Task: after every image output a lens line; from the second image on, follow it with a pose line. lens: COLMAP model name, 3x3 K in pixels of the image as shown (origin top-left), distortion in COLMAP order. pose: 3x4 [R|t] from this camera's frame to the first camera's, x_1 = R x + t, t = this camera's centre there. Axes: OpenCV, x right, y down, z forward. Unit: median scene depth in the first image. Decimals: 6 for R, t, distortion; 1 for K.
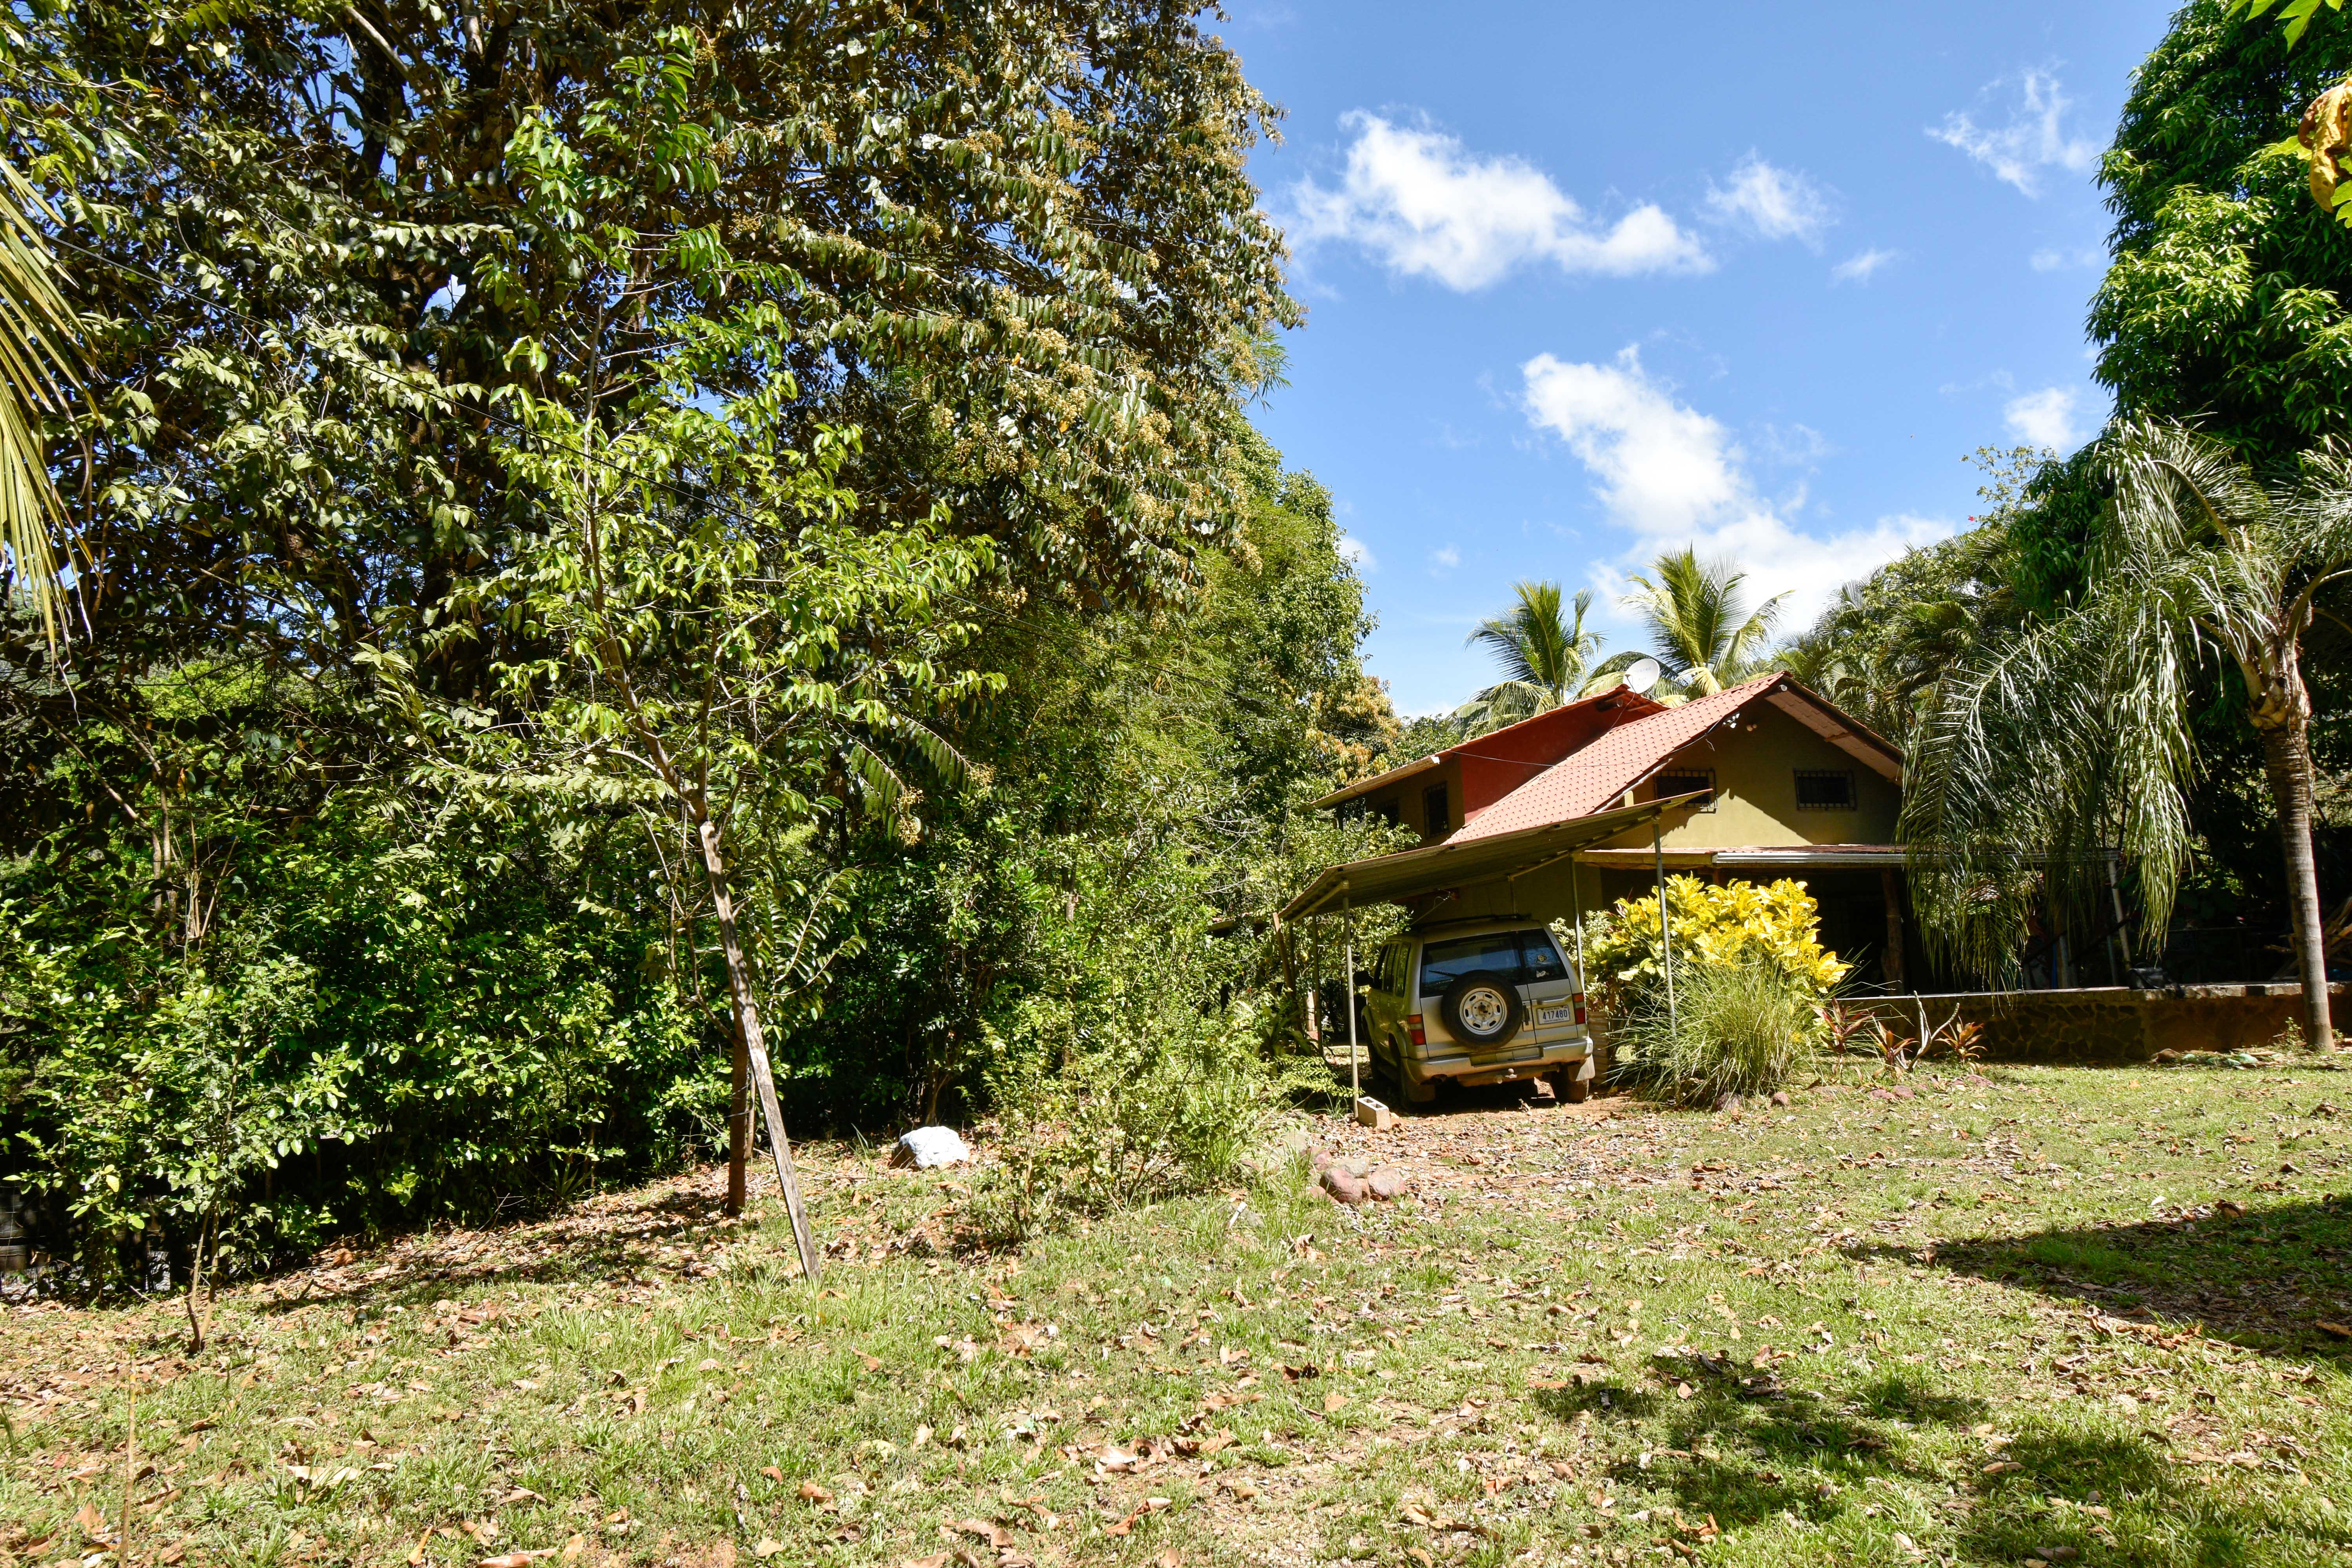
lens RADIAL K [[1572.3, 0, 1155.6], [0, 1572.3, 789.4], [0, 0, 1]] dist [-0.007804, 0.010429]
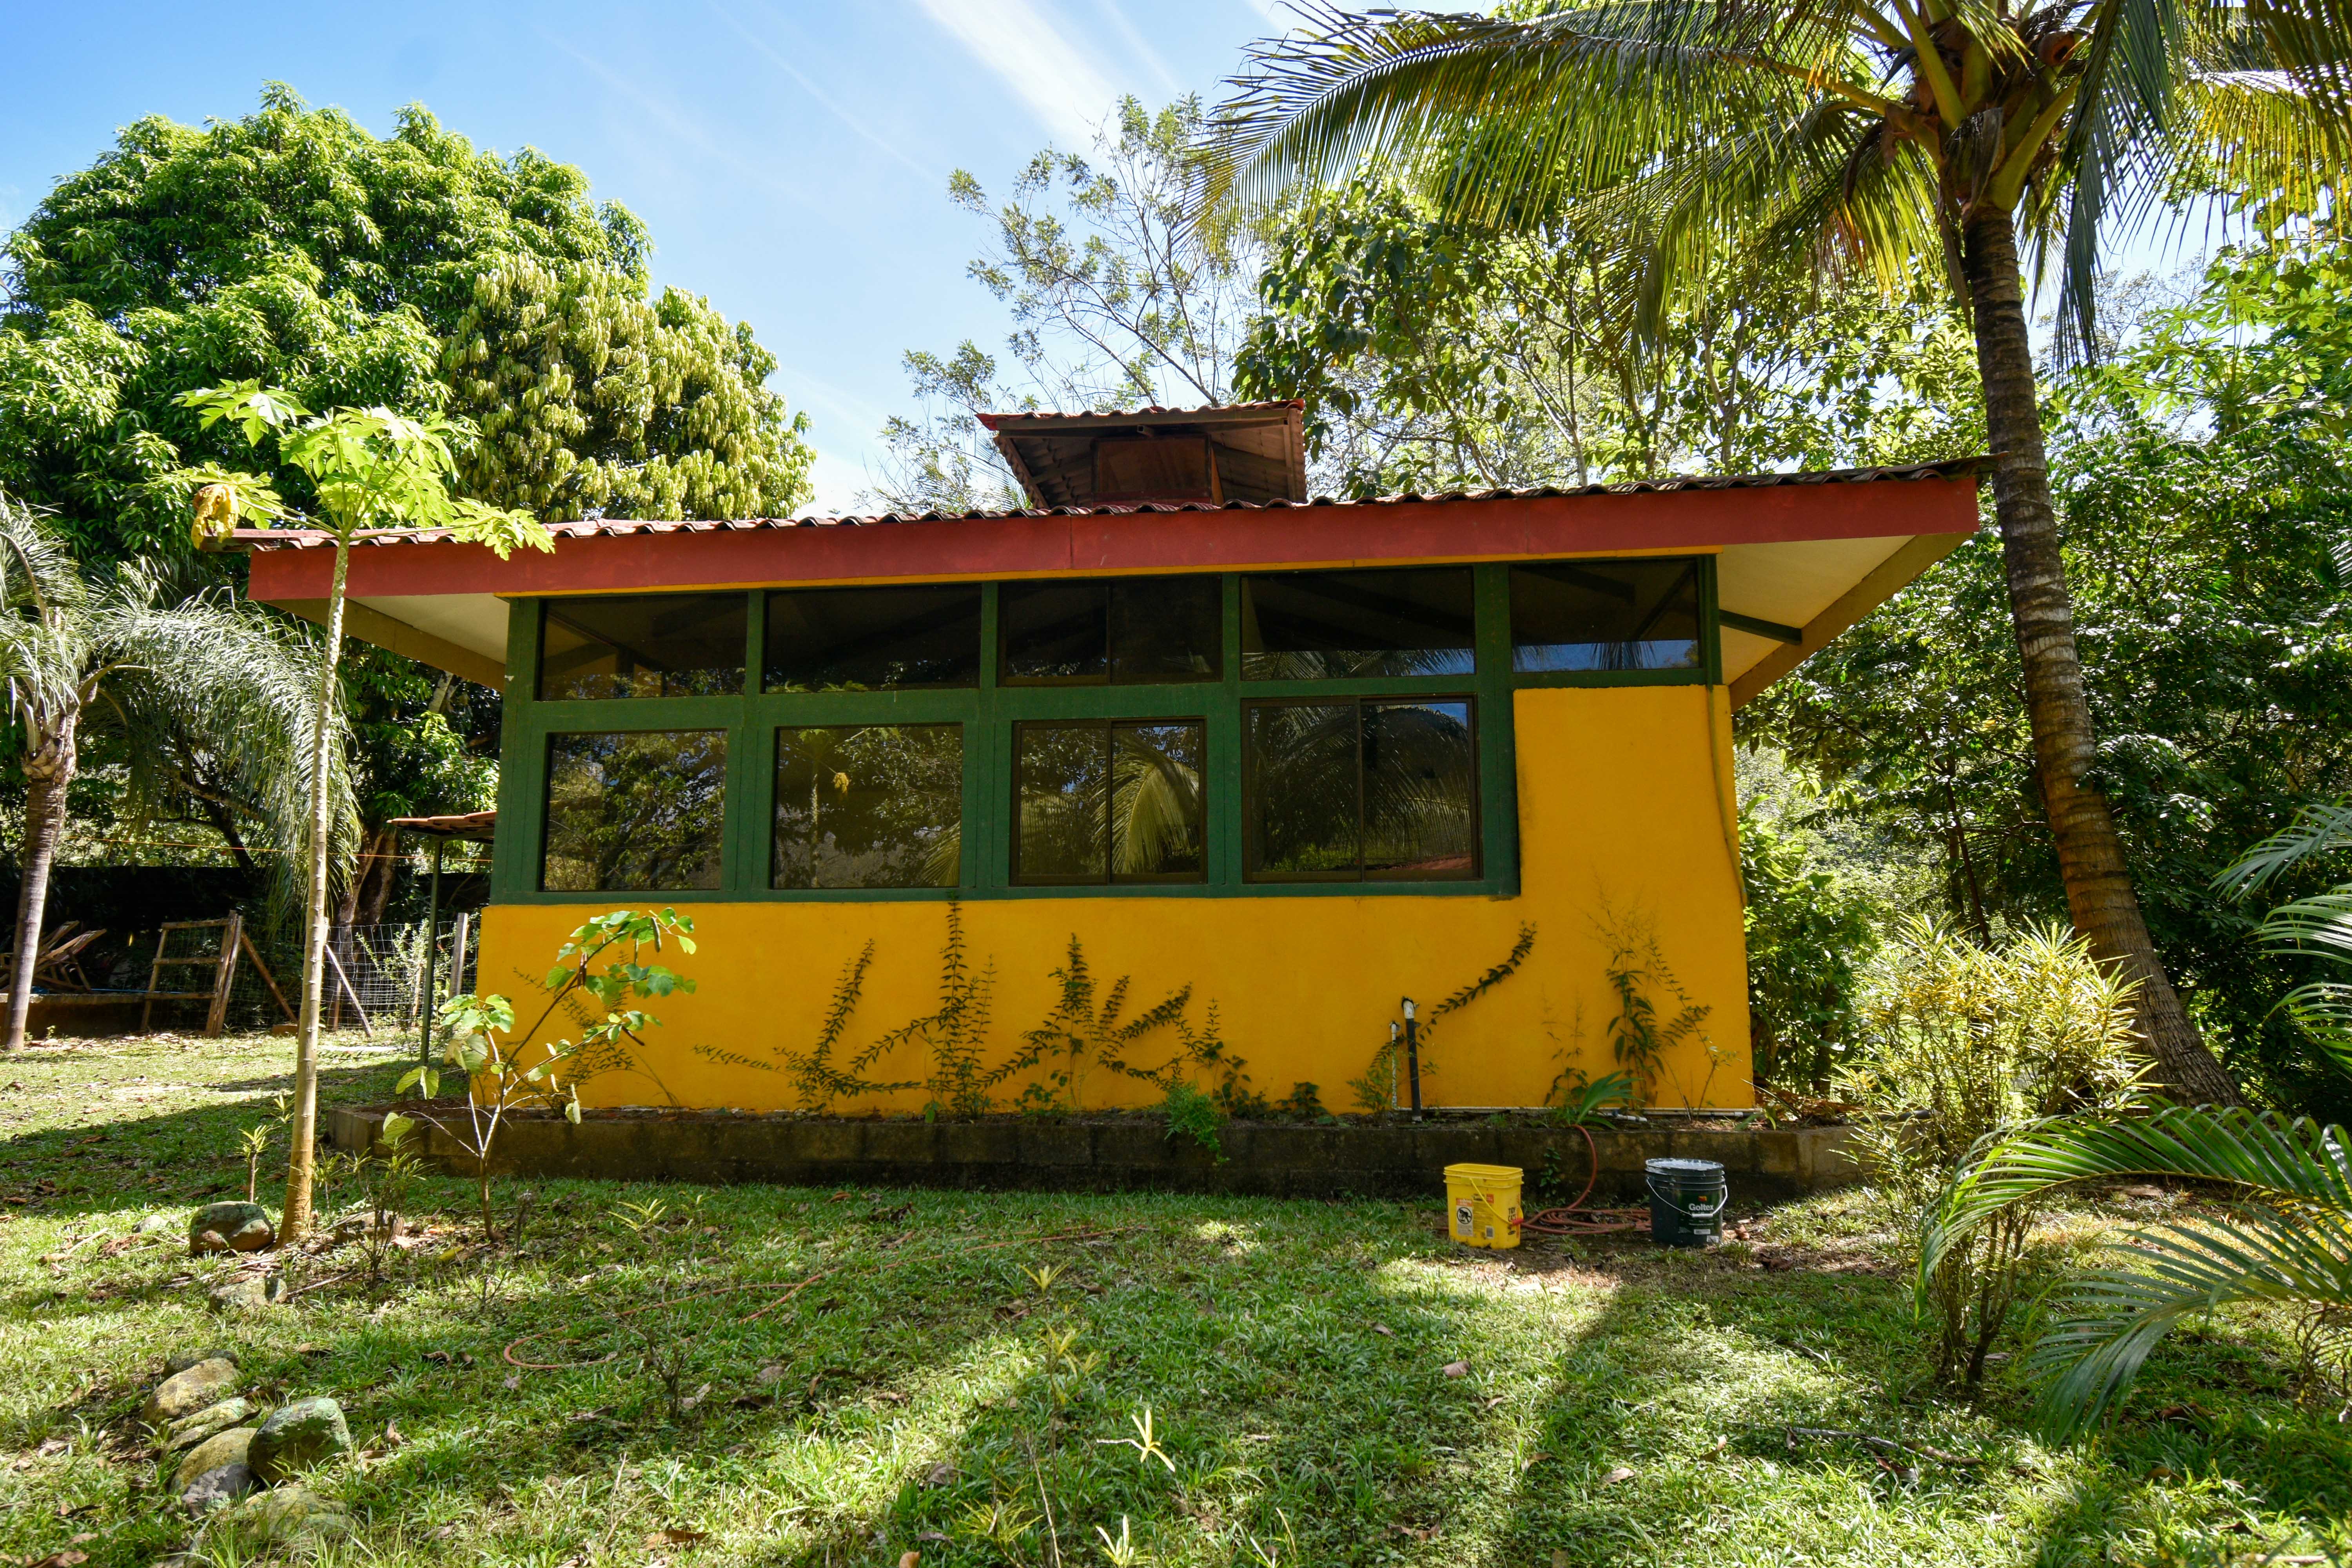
lens RADIAL K [[1445.7, 0, 1159.1], [0, 1445.7, 790.3], [0, 0, 1]] dist [0.006546, 0.000389]
pose [[0.263540, 0.176277, 0.948406, -0.101312], [-0.149507, 0.978746, -0.140372, -0.002334], [-0.952992, -0.104799, 0.284293, -0.115161]]
